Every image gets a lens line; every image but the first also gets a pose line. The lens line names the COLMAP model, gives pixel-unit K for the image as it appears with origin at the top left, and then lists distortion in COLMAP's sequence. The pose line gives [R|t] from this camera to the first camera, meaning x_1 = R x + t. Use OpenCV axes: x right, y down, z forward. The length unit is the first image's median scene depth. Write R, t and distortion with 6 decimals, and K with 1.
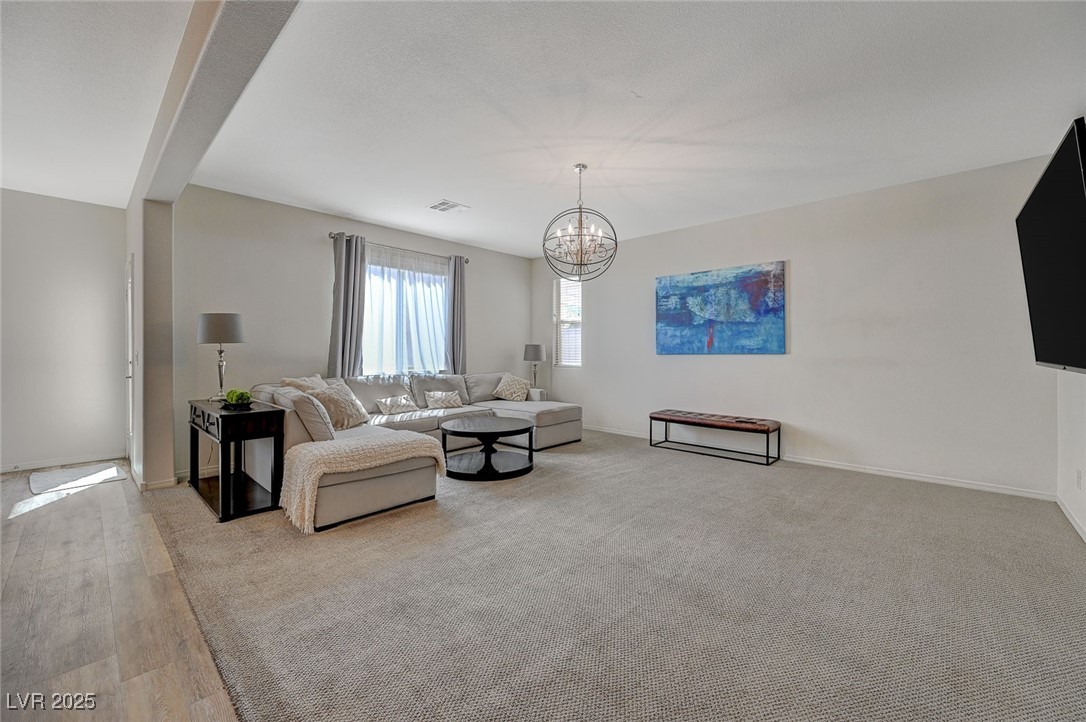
lens RADIAL K [[434.6, 0, 543.1], [0, 434.6, 352.5], [0, 0, 1]] dist [0.005947, -0.001864]
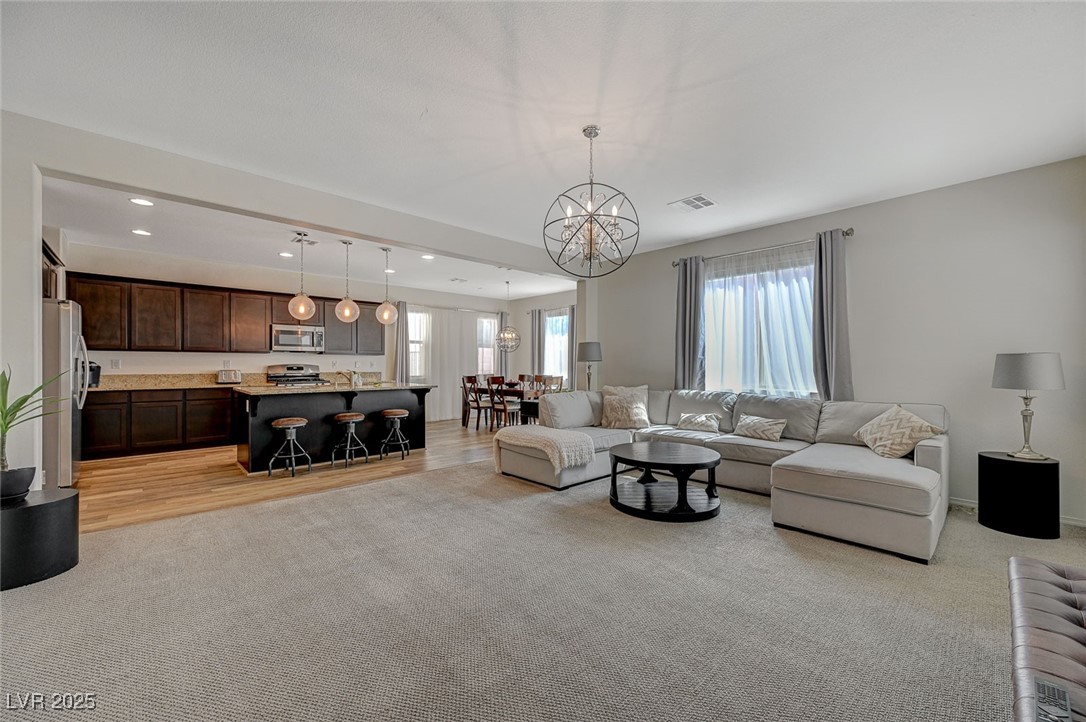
lens RADIAL K [[434.6, 0, 546.0], [0, 434.6, 362.8], [0, 0, 1]] dist [0.005947, -0.001864]
pose [[-0.061852, -0.003842, -0.998078, 0.663629], [-0.002008, 0.999991, -0.003725, -0.006601], [0.998083, 0.001774, -0.061859, 0.735119]]
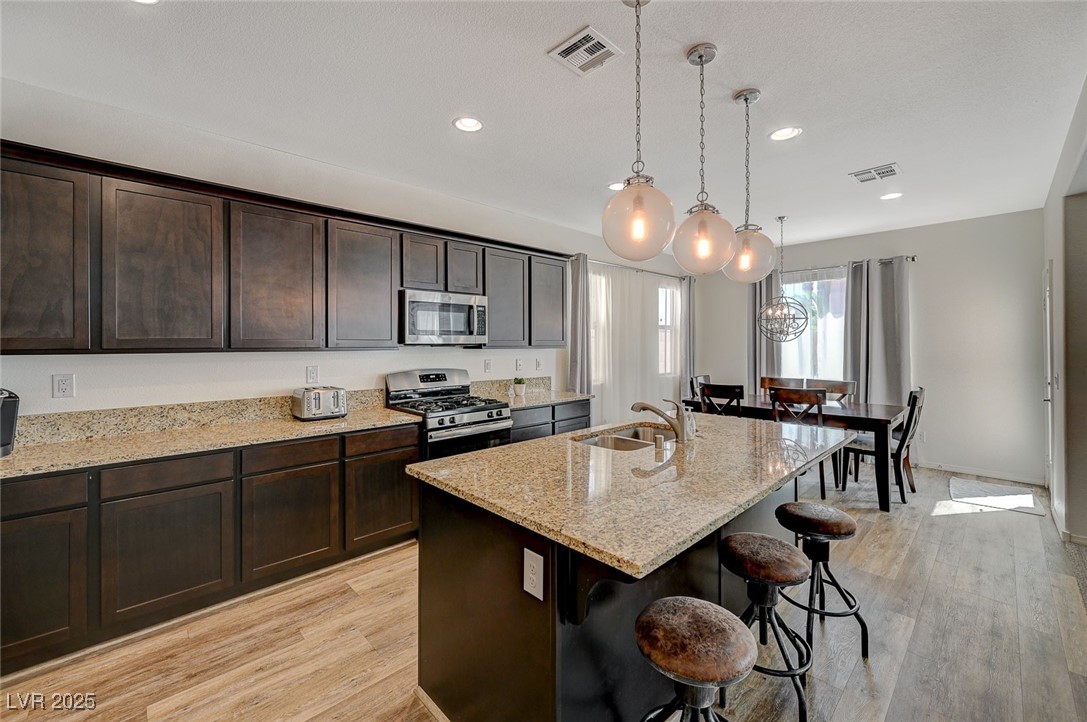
lens RADIAL K [[435.0, 0, 544.9], [0, 435.0, 343.8], [0, 0, 1]] dist [0.005947, -0.001864]
pose [[-0.049535, -0.003364, -0.998767, -0.013747], [0.001788, 0.999992, -0.003457, -0.047686], [0.998771, -0.001957, -0.049529, 0.024814]]
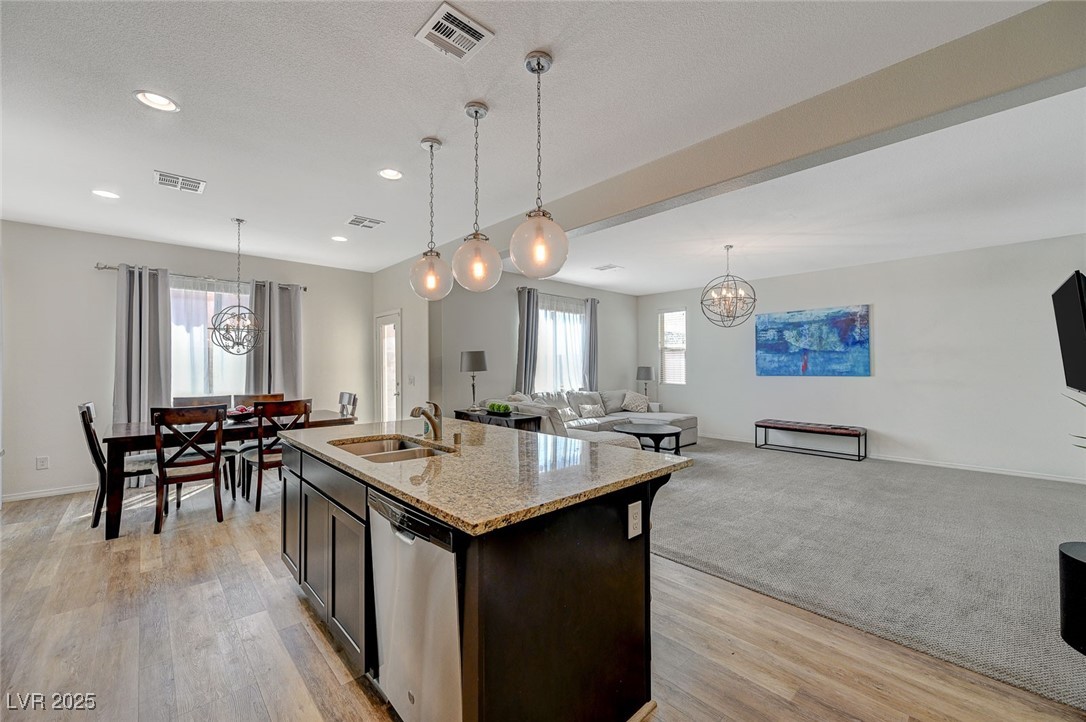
lens RADIAL K [[434.6, 0, 543.4], [0, 434.6, 361.6], [0, 0, 1]] dist [0.005947, -0.001864]
pose [[0.998406, -0.004527, -0.056261, -0.330031], [0.003914, 0.999932, -0.011011, -0.028372], [0.056307, 0.010774, 0.998355, -0.339974]]
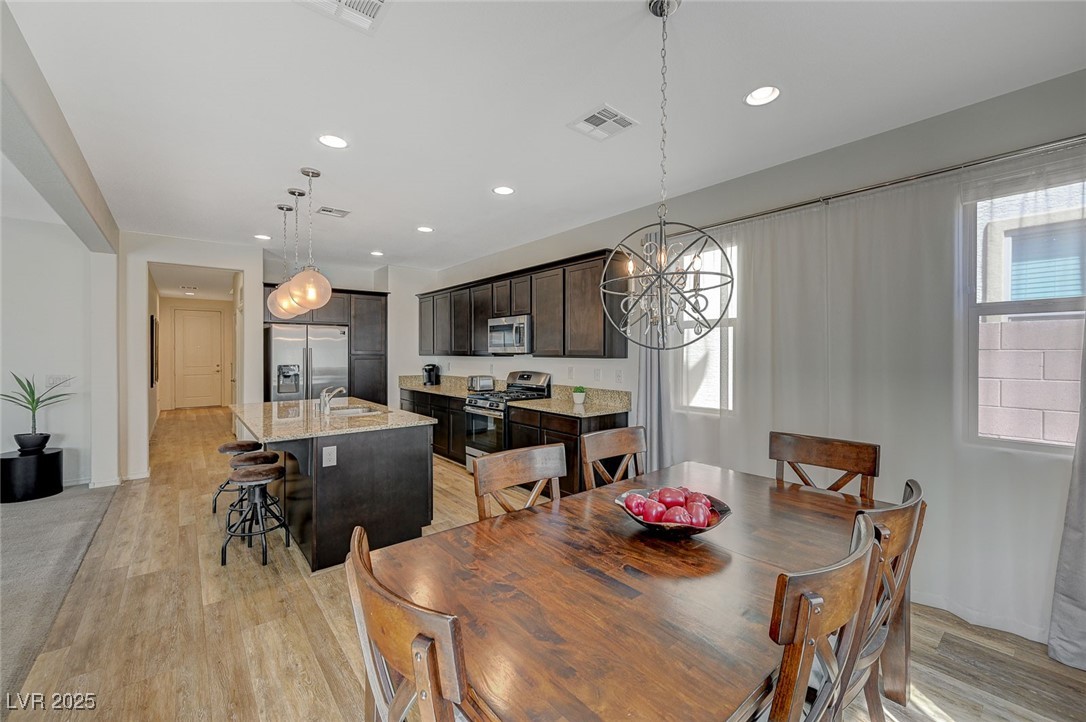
lens RADIAL K [[434.6, 0, 541.1], [0, 434.6, 356.1], [0, 0, 1]] dist [0.005947, -0.001864]
pose [[-0.992266, -0.005469, 0.124007, -0.935056], [-0.004237, 0.999939, 0.010190, -0.053194], [-0.124055, 0.009586, -0.992229, 0.834673]]
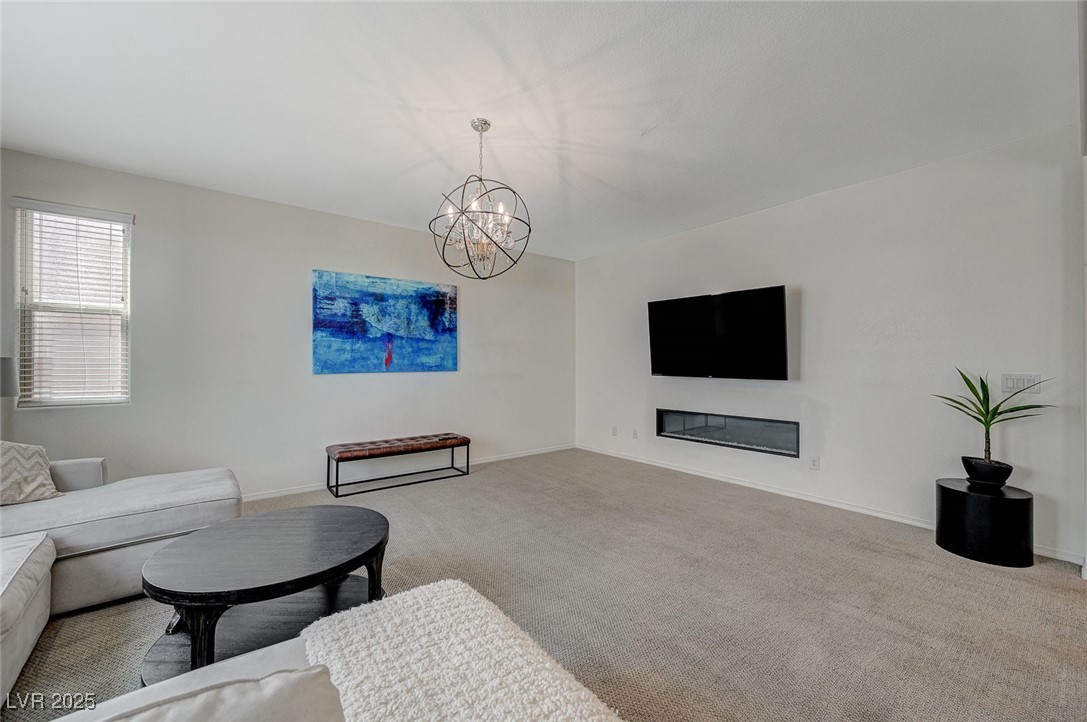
lens RADIAL K [[435.0, 0, 543.9], [0, 435.0, 359.6], [0, 0, 1]] dist [0.005947, -0.001864]
pose [[0.146308, 0.006179, 0.989220, -0.477582], [0.002293, 0.999976, -0.006585, -0.016275], [-0.989236, 0.003231, 0.146290, 0.593337]]
